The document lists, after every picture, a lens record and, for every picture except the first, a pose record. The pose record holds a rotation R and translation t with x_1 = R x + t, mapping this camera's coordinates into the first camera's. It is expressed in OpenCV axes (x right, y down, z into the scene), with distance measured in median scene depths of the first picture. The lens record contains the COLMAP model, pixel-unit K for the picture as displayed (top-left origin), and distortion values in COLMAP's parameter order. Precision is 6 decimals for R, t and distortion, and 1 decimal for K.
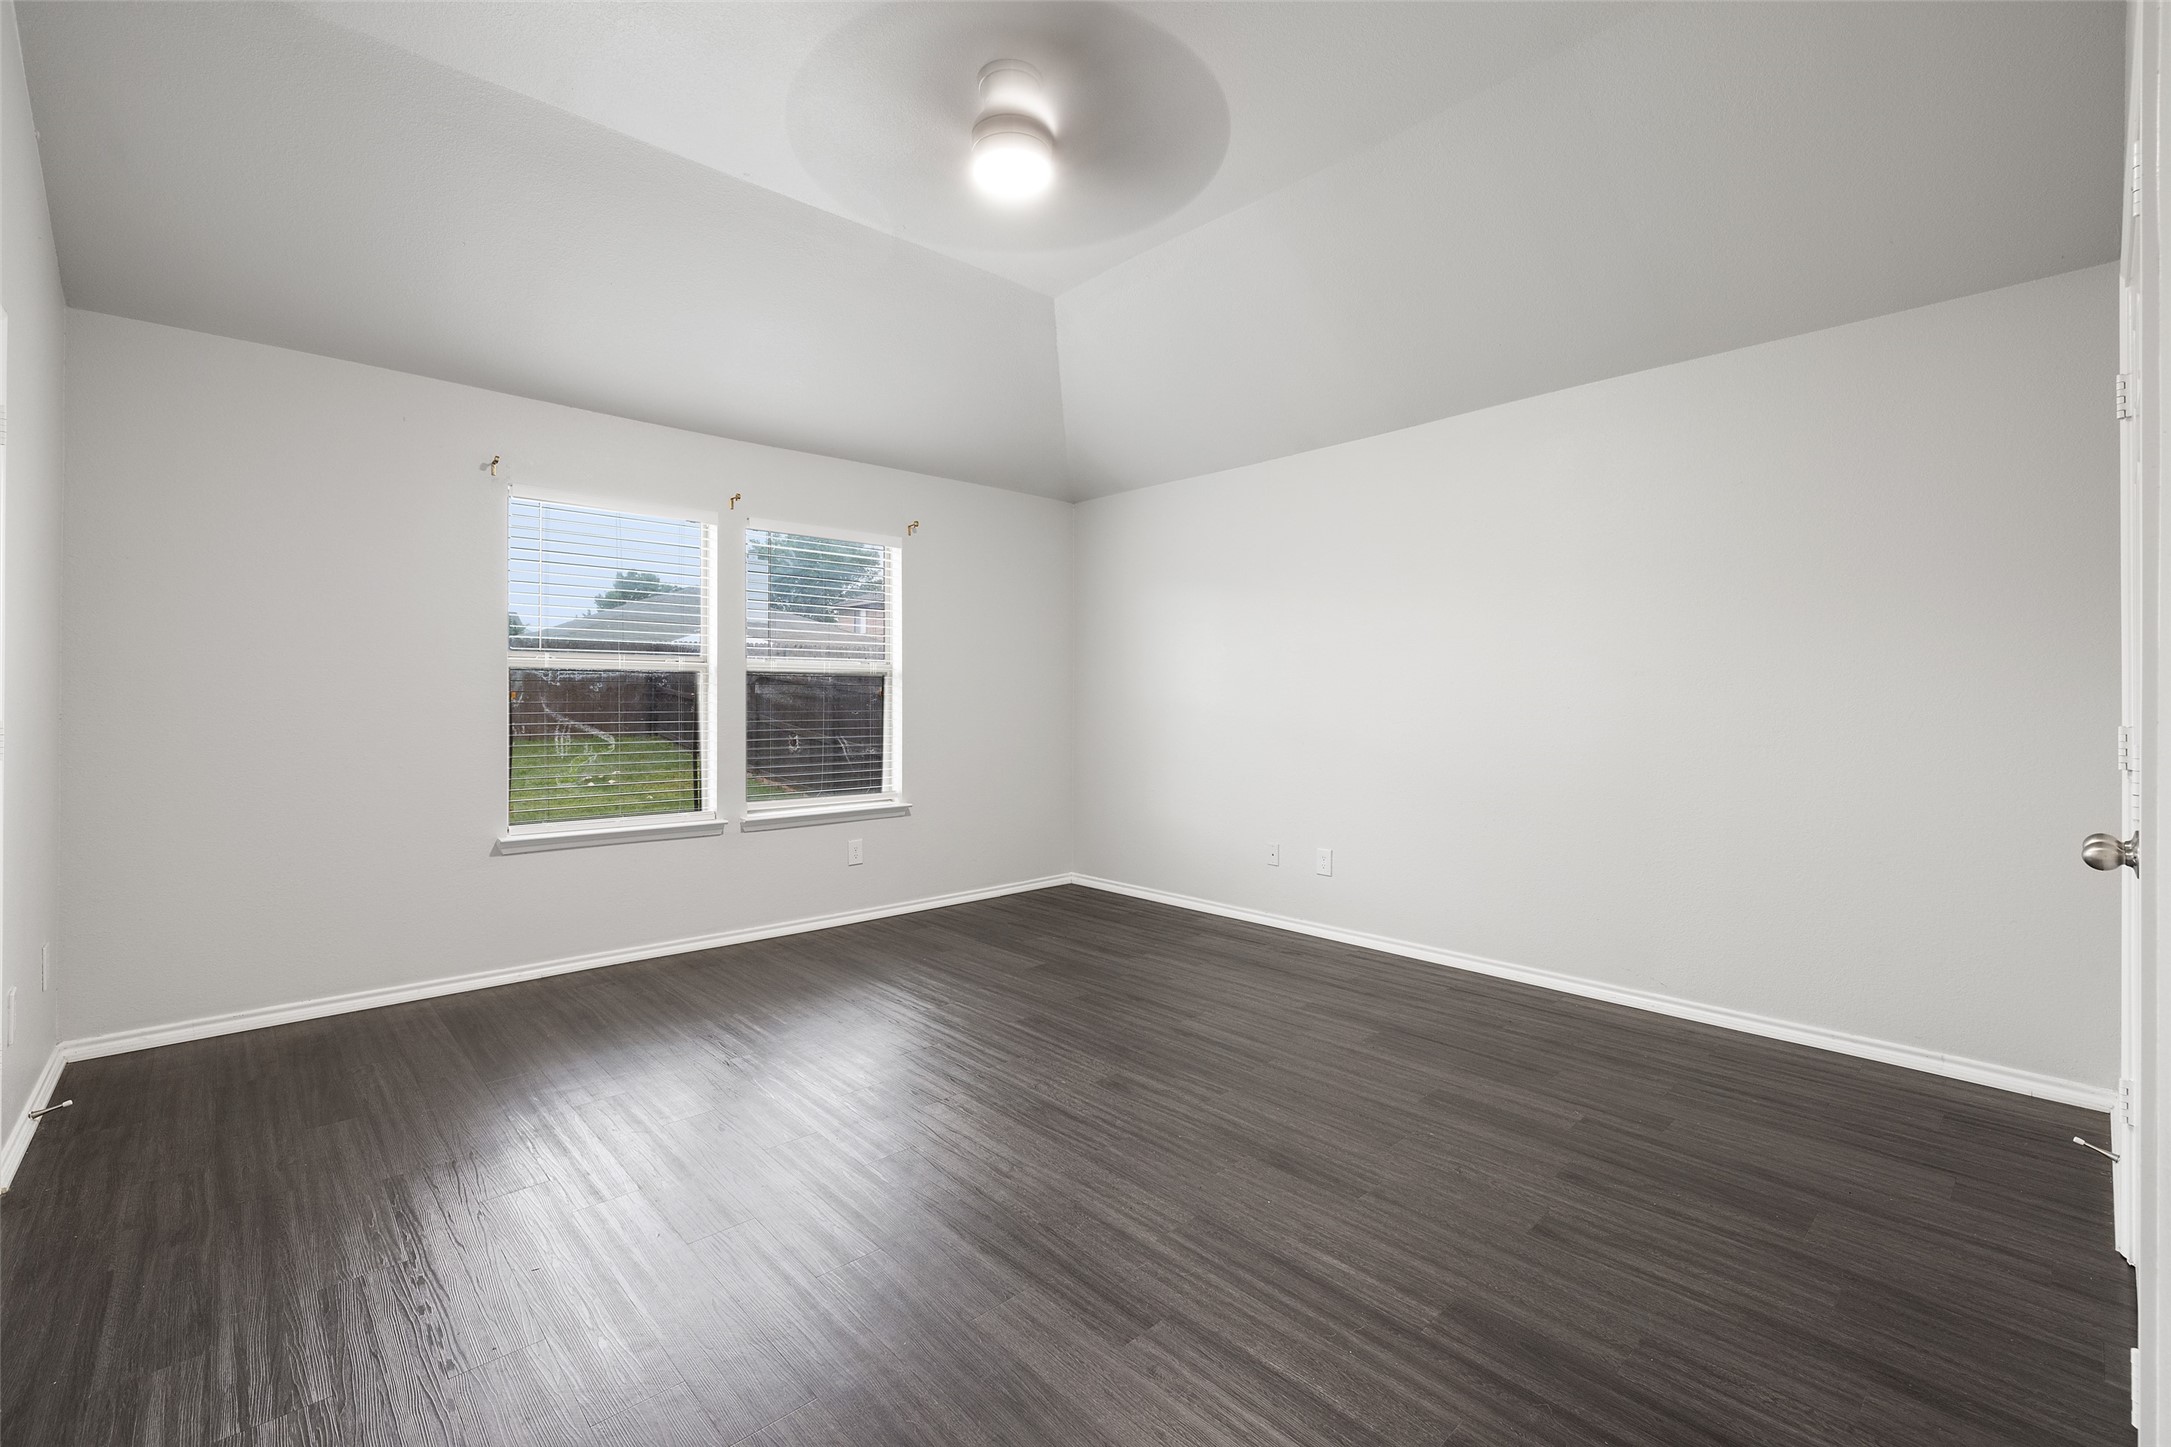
lens RADIAL K [[914.8, 0, 1064.4], [0, 914.8, 709.5], [0, 0, 1]] dist [-0.002557, 0.000796]
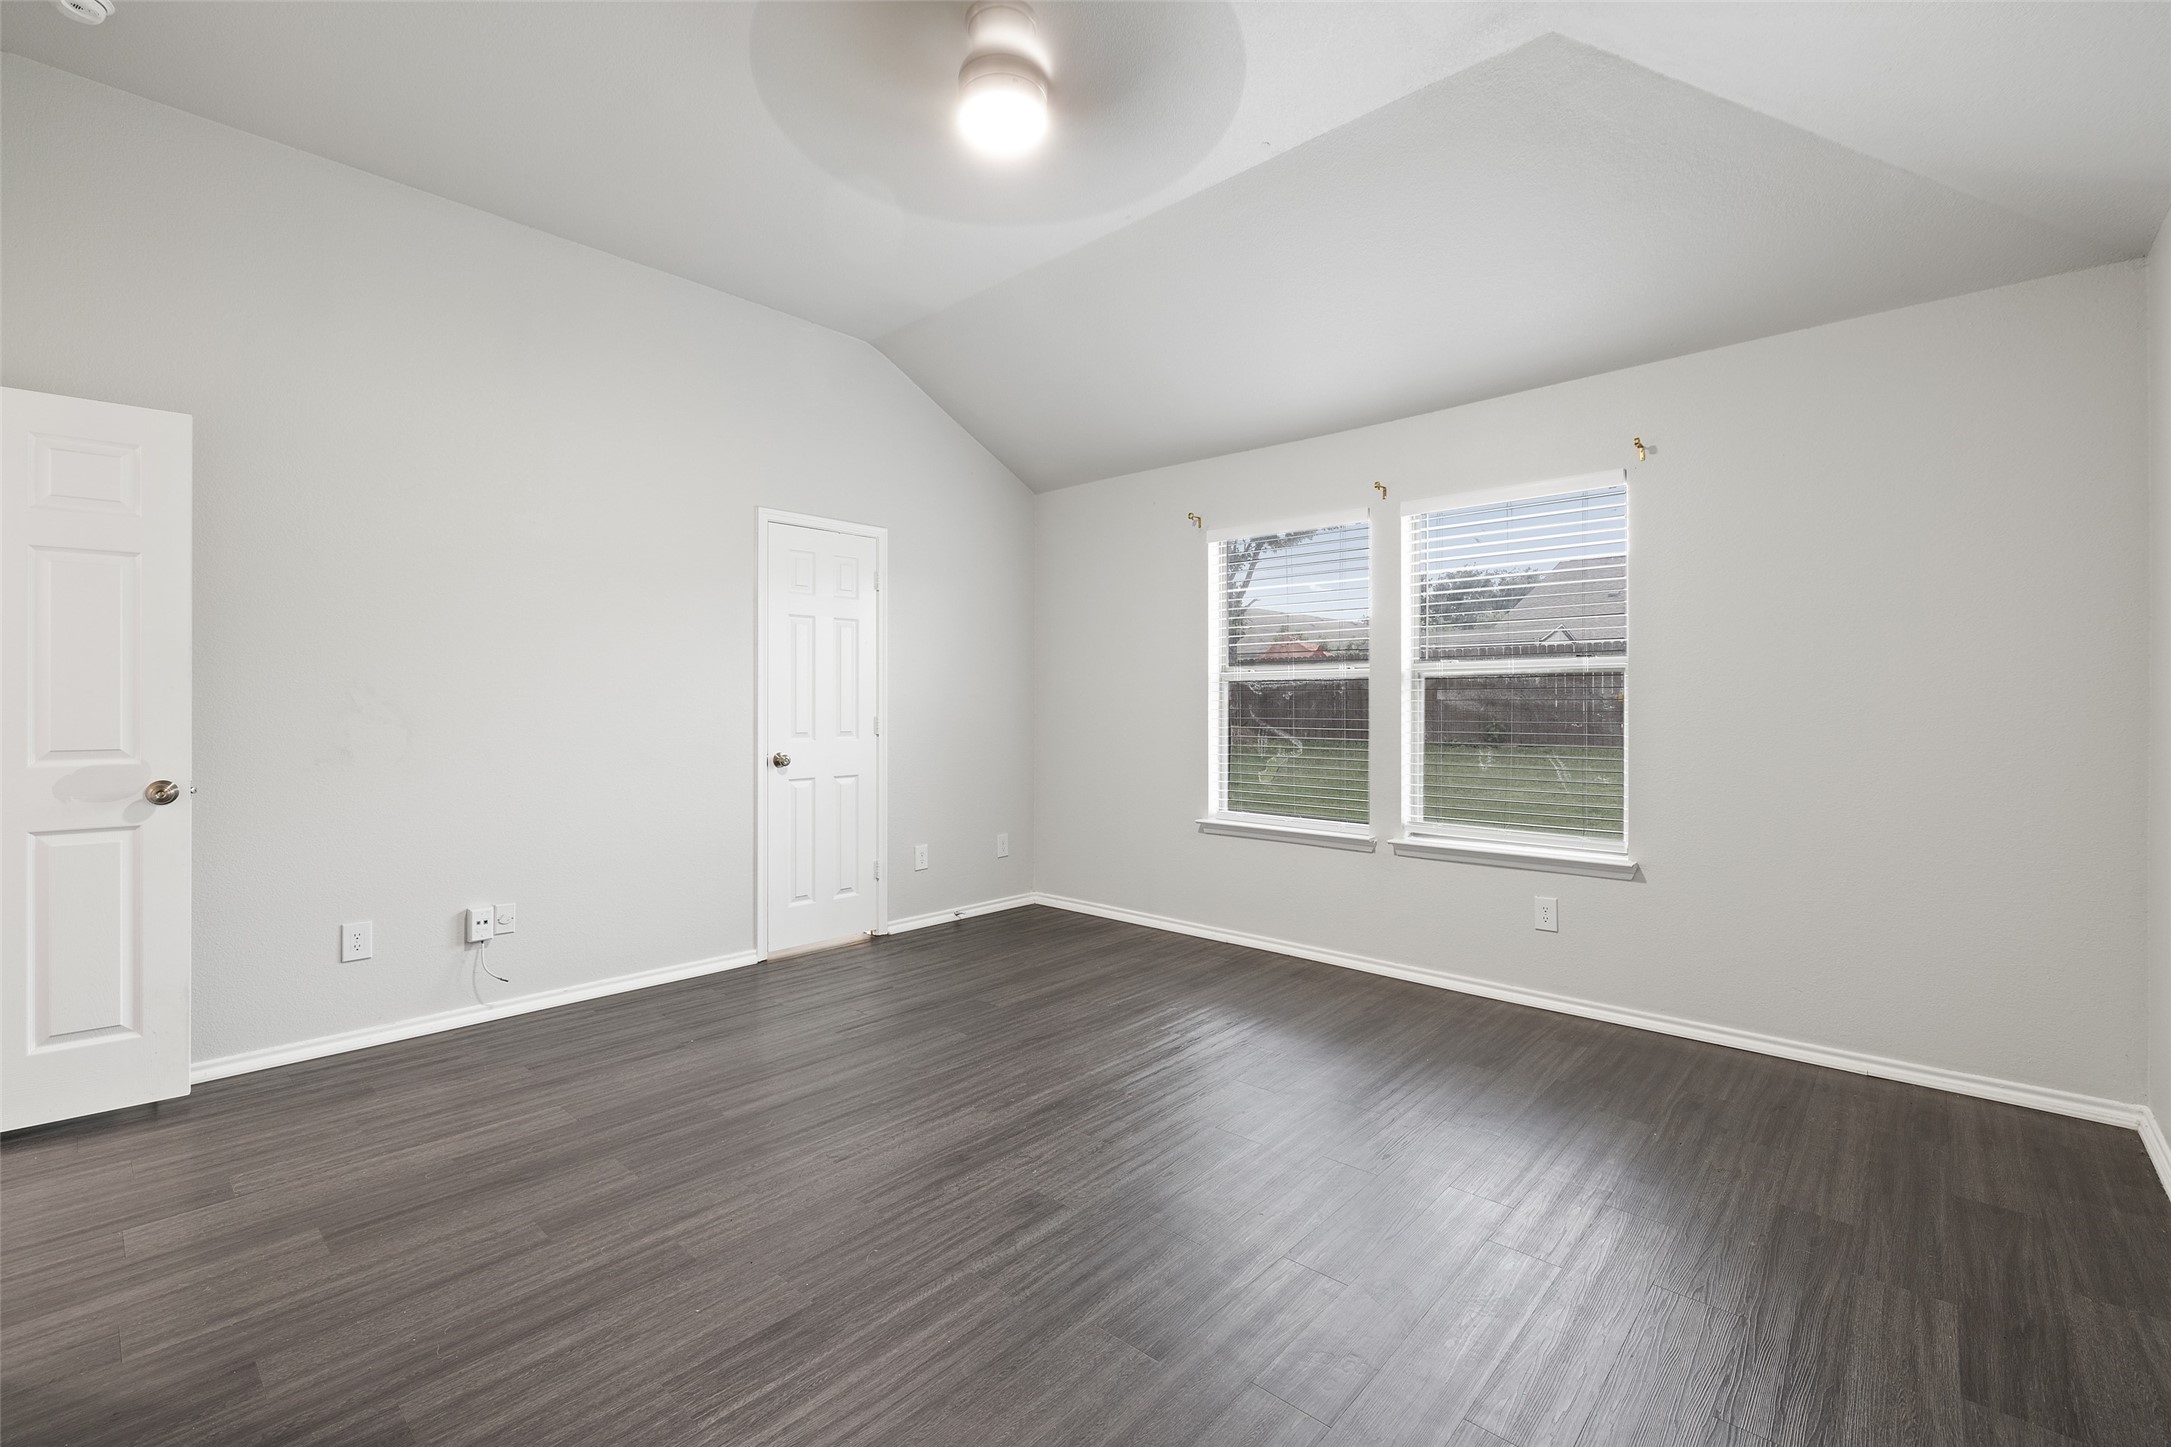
lens RADIAL K [[914.8, 0, 1067.3], [0, 914.8, 716.5], [0, 0, 1]] dist [-0.002557, 0.000796]
pose [[0.098684, 0.011018, -0.995058, 0.548459], [-0.010758, 0.999892, 0.010004, -0.007418], [0.995061, 0.009718, 0.098792, 0.634568]]
